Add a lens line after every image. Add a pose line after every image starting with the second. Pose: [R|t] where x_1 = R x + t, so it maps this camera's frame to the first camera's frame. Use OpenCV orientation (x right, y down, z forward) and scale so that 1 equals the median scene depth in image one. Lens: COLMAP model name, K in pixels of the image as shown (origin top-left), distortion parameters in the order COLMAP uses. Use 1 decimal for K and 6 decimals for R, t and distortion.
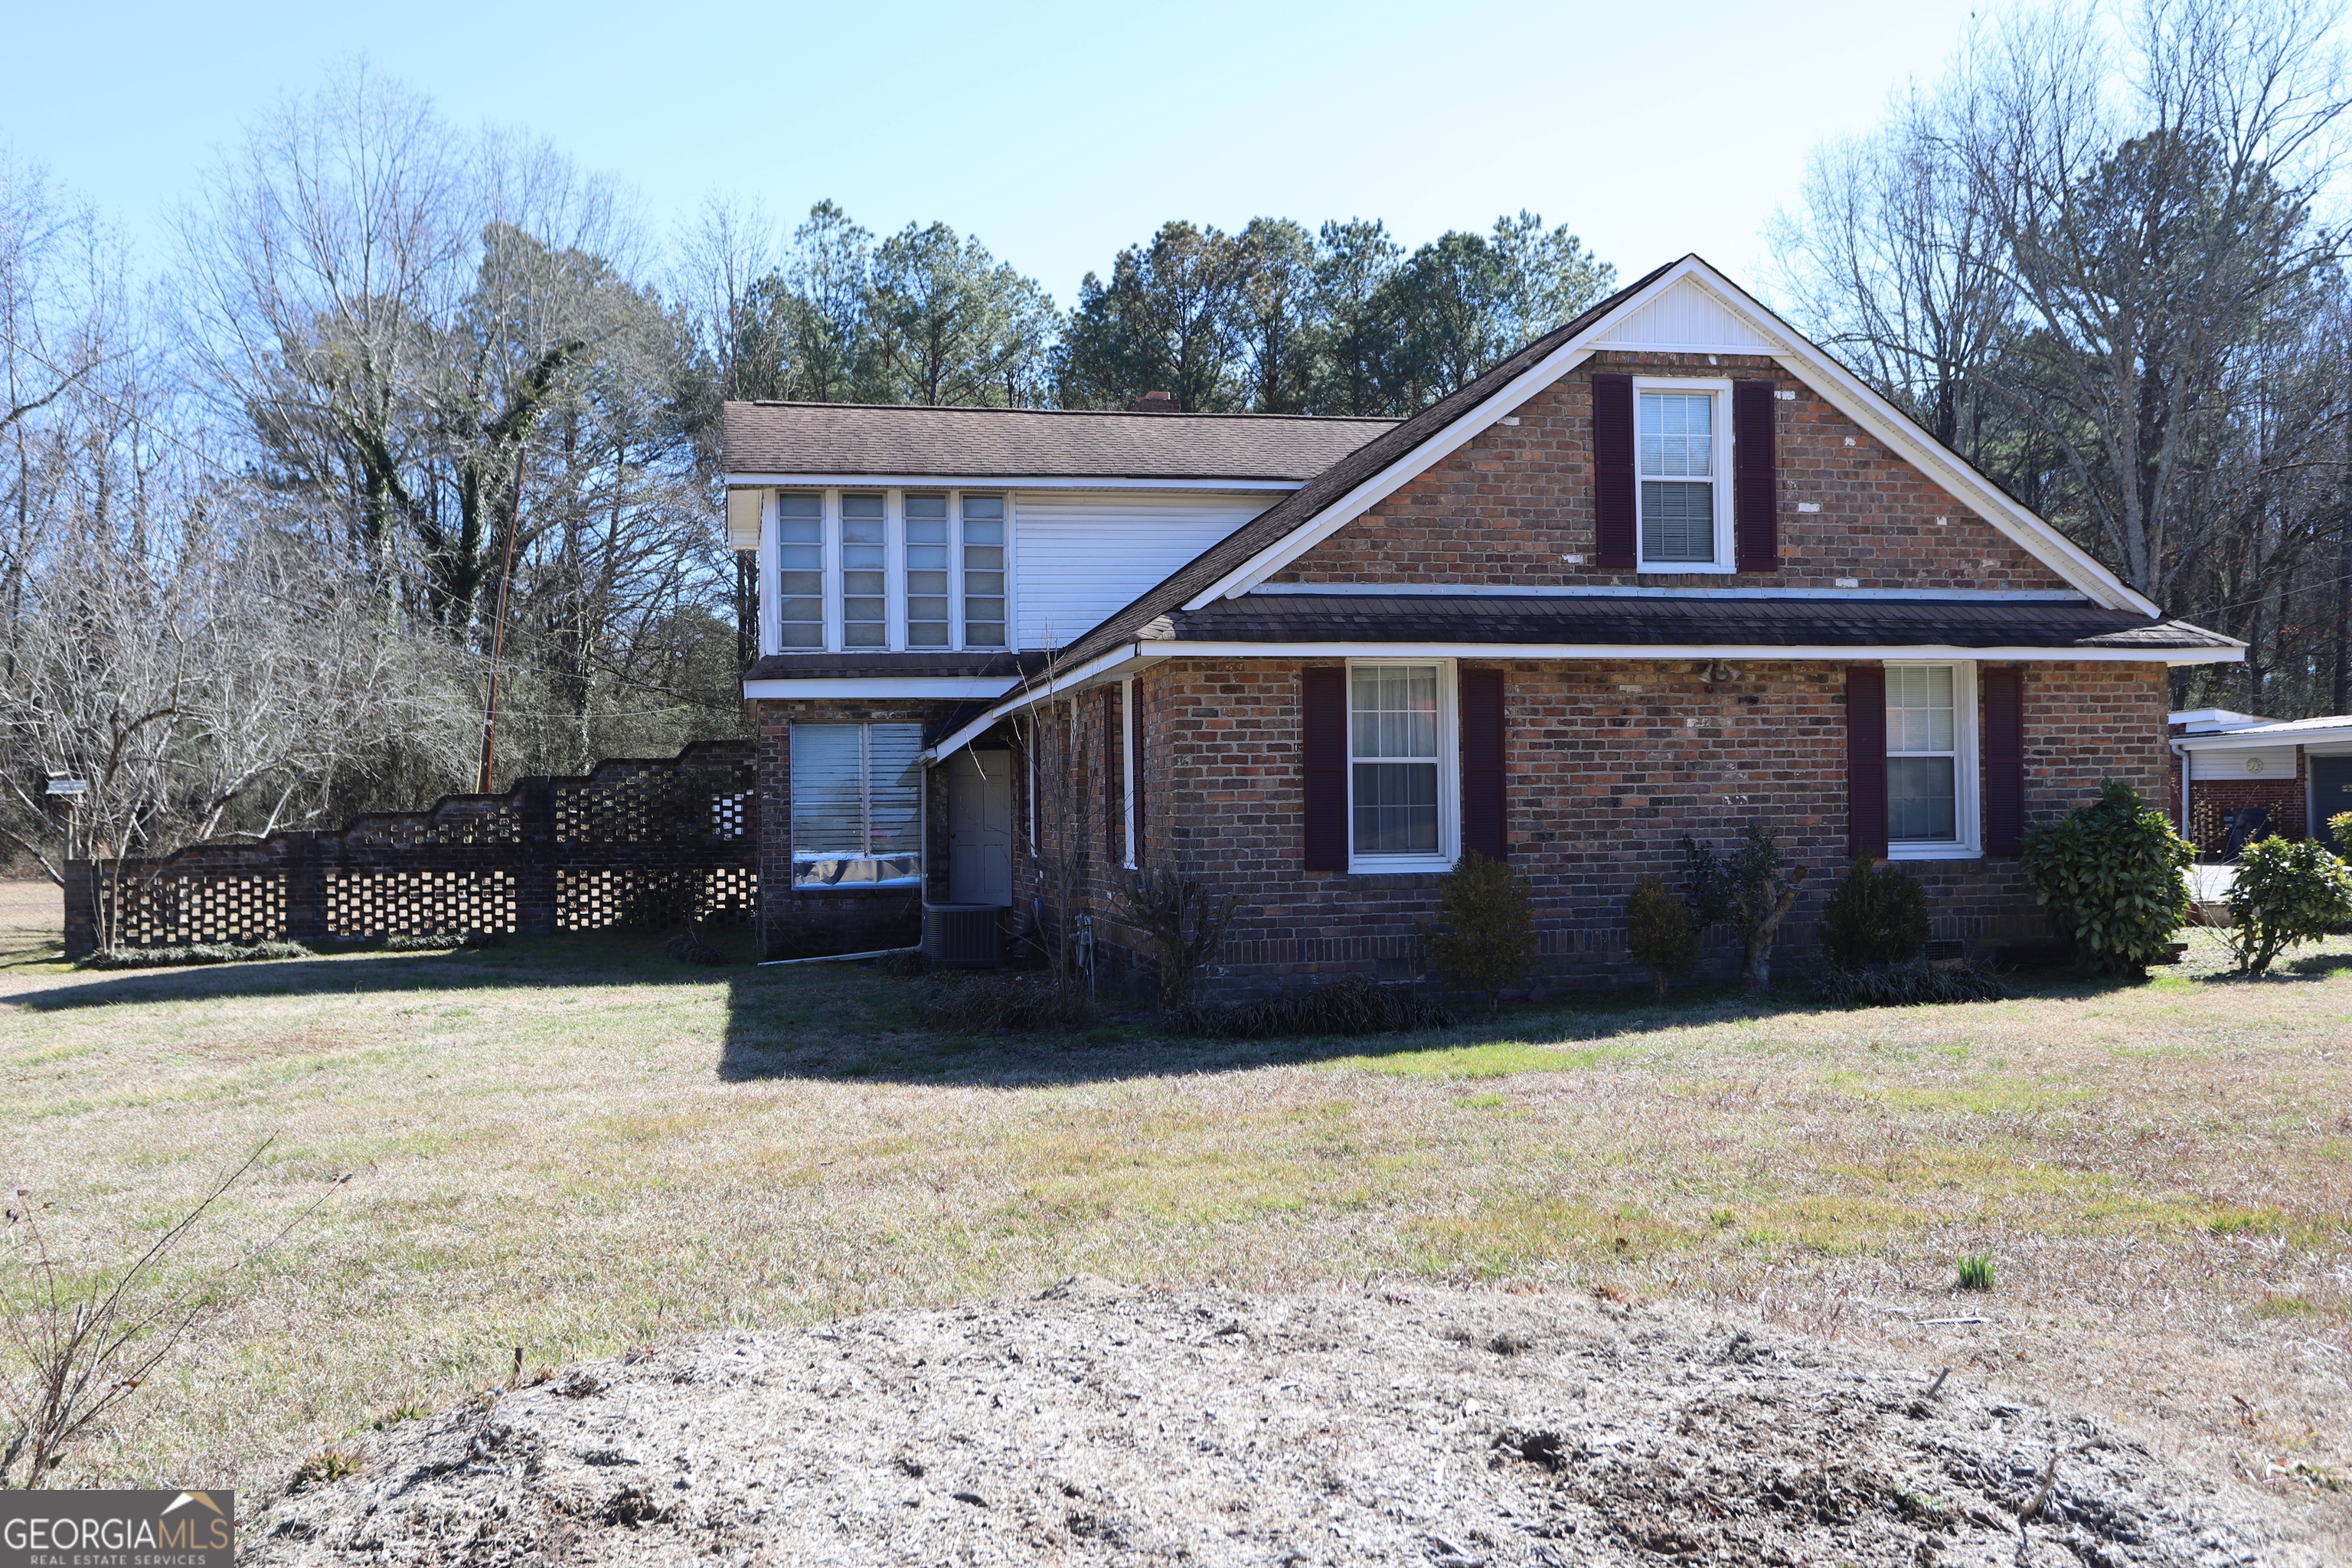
lens RADIAL K [[1950.5, 0, 1171.0], [0, 1950.5, 781.6], [0, 0, 1]] dist [-0.016858, 0.072766]
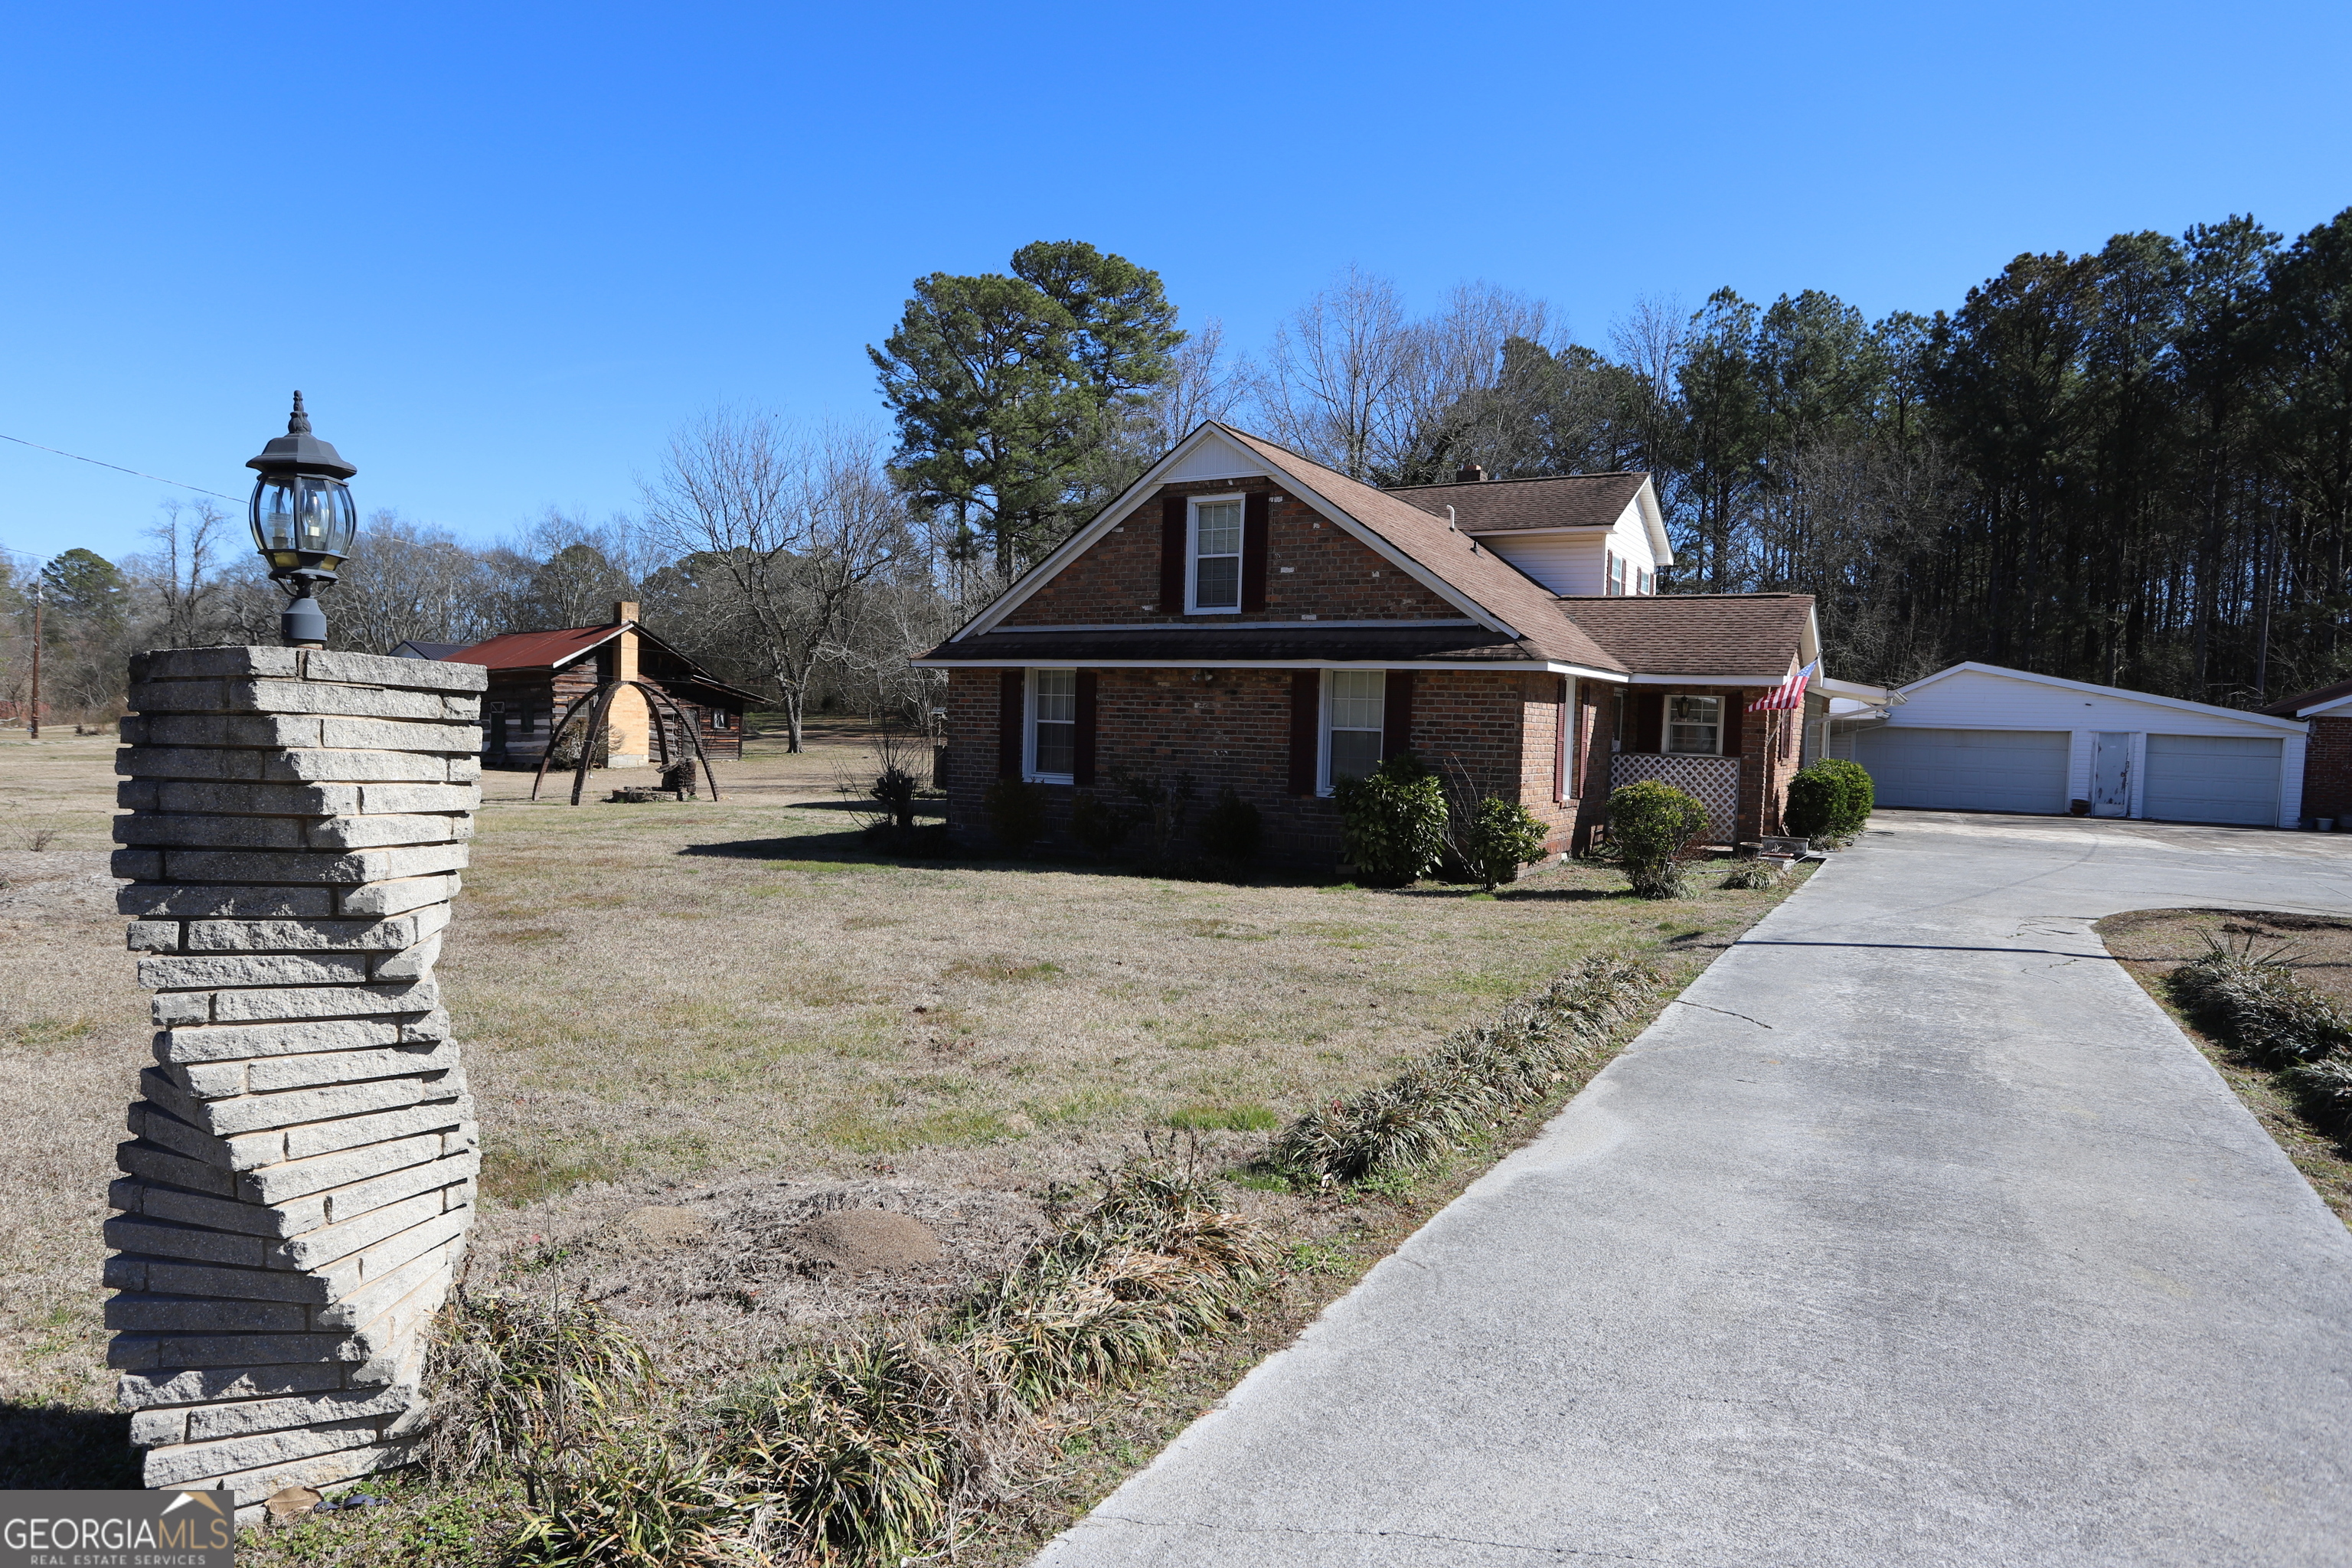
lens RADIAL K [[1387.3, 0, 1172.1], [0, 1387.3, 784.7], [0, 0, 1]] dist [-0.064435, 0.048342]
pose [[0.737530, 0.065706, -0.672110, 1.001539], [-0.024722, 0.997215, 0.070360, -0.043270], [0.674862, -0.035276, 0.737101, 0.104482]]
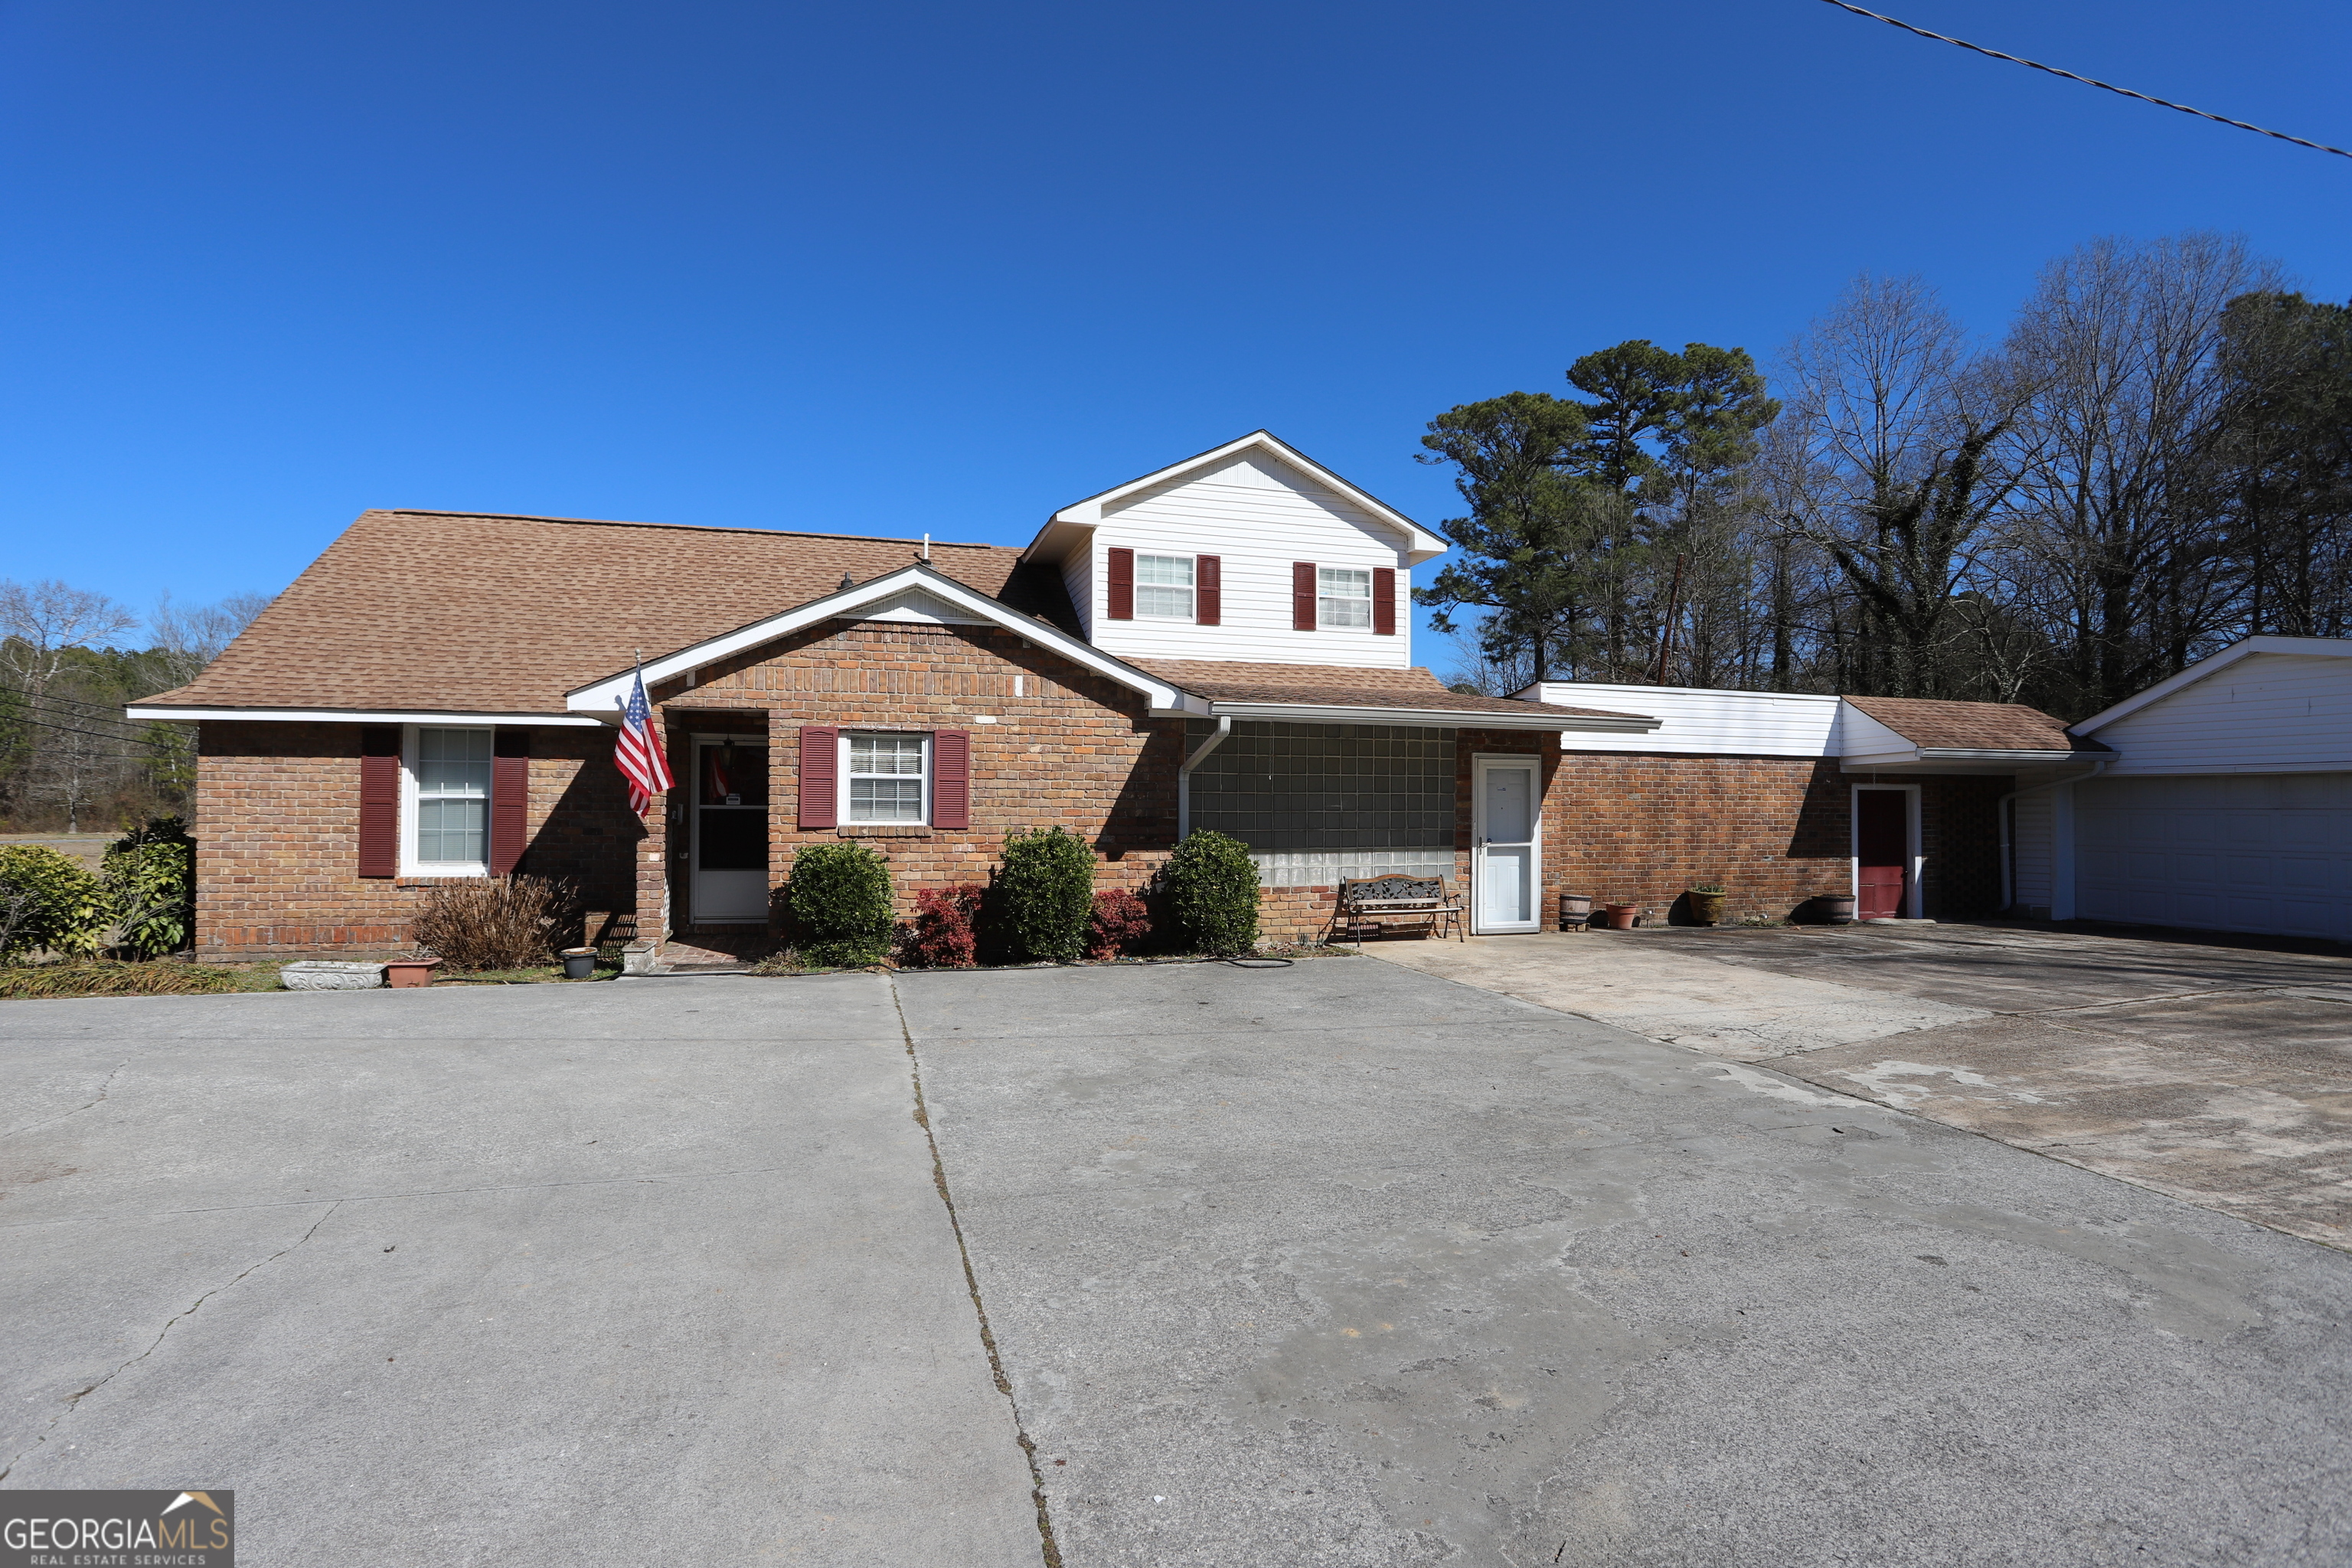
lens RADIAL K [[1142.4, 0, 1174.3], [0, 1142.4, 793.5], [0, 0, 1]] dist [-0.076772, 0.039309]
pose [[0.078526, 0.000873, -0.996912, 1.241838], [0.012726, 0.999917, 0.001878, -0.009651], [0.996831, -0.012834, 0.078508, 1.561600]]
